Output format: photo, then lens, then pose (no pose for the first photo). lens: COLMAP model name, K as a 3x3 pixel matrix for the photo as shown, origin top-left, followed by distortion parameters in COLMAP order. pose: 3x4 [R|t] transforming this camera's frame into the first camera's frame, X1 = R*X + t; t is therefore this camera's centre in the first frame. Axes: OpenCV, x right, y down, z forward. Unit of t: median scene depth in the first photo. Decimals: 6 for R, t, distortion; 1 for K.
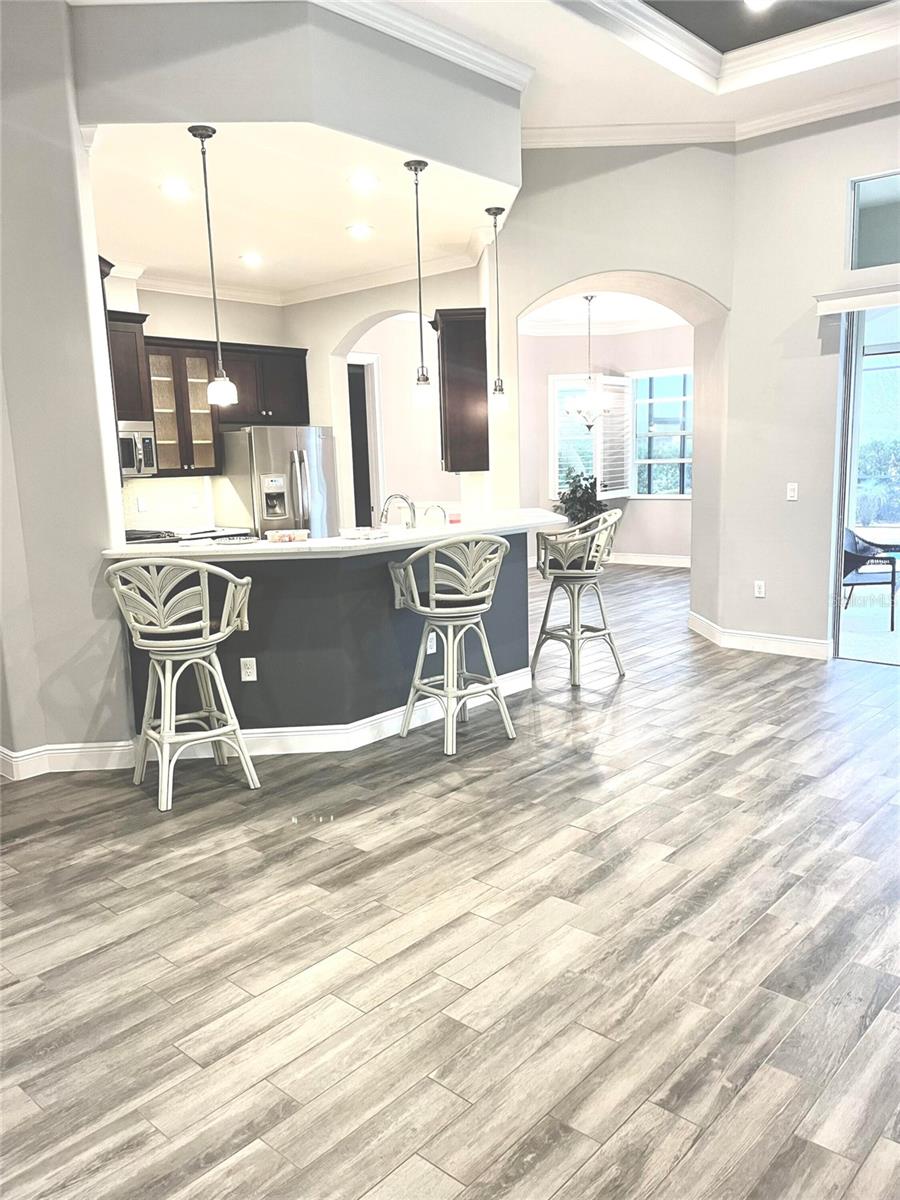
lens RADIAL K [[915.5, 0, 453.4], [0, 915.5, 610.3], [0, 0, 1]] dist [0.048629, -0.050451]
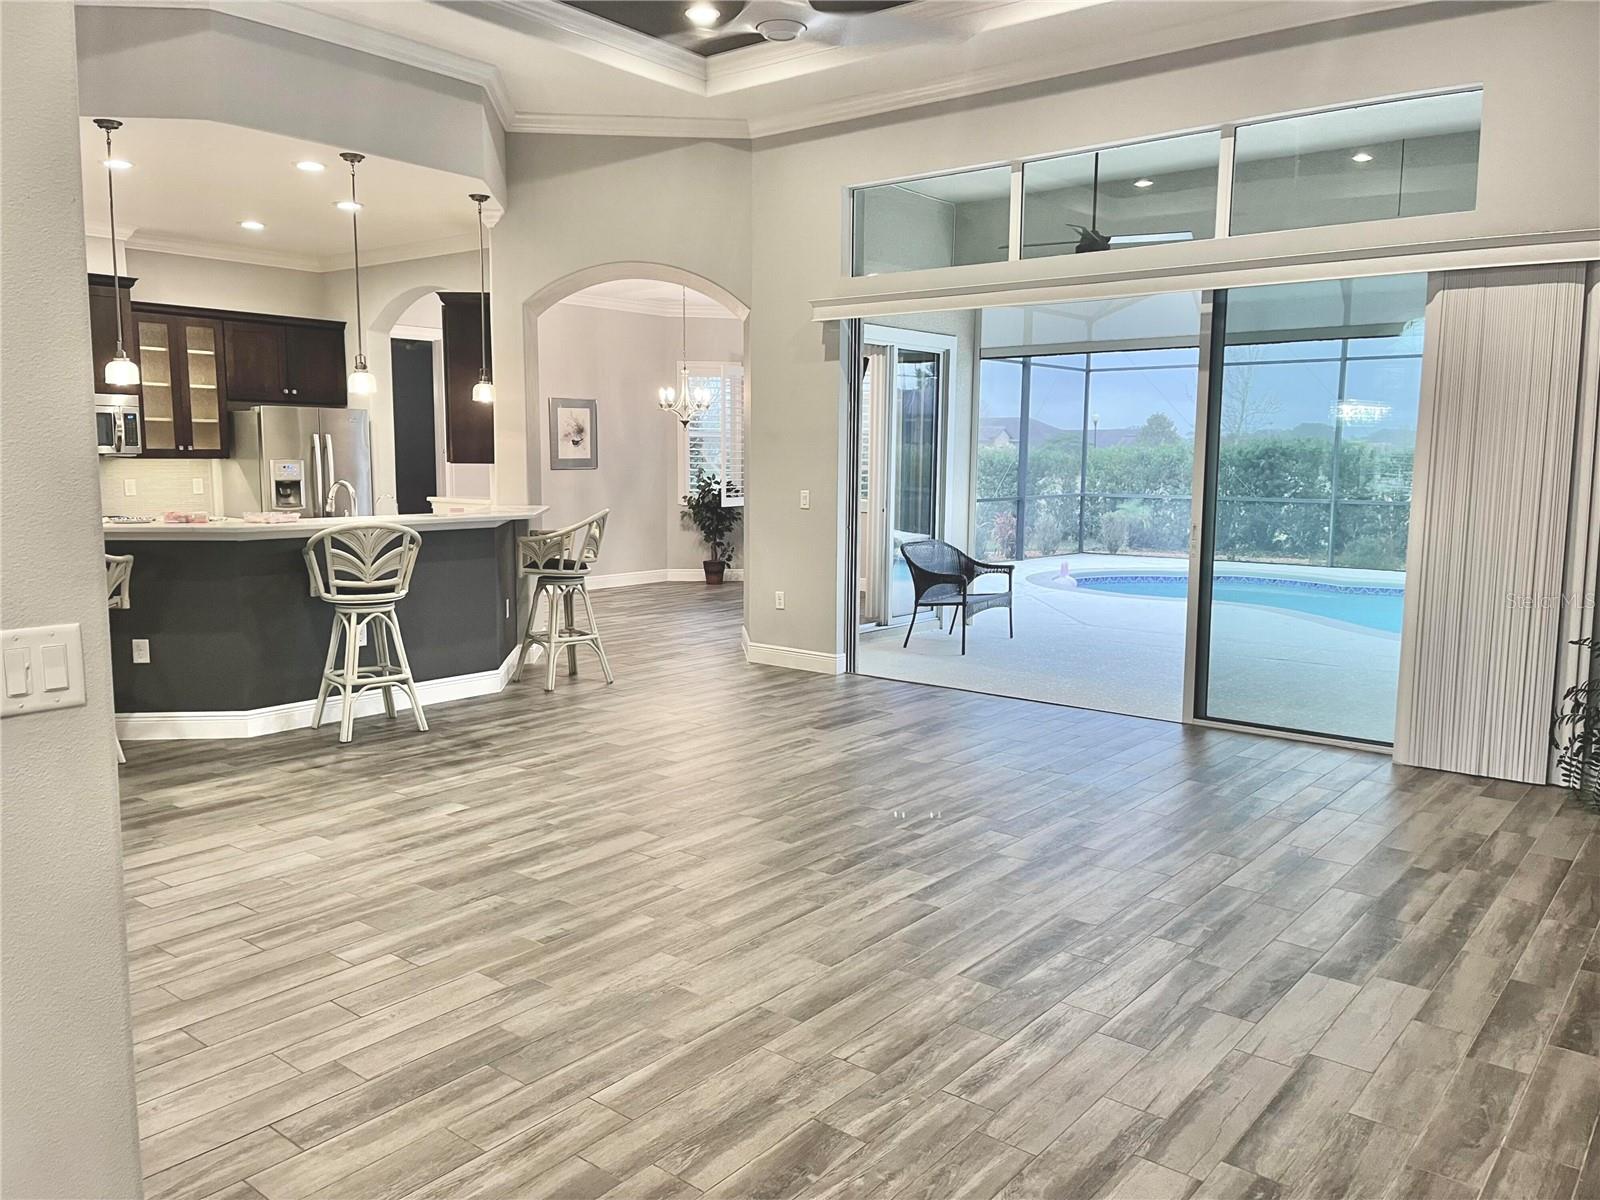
lens RADIAL K [[1220.7, 0, 801.3], [0, 1220.7, 601.7], [0, 0, 1]] dist [0.048629, -0.050451]
pose [[0.997673, 0.032113, 0.060141, 0.383280], [-0.029264, 0.998434, -0.047668, 0.051350], [-0.061577, 0.045797, 0.997051, -0.348454]]
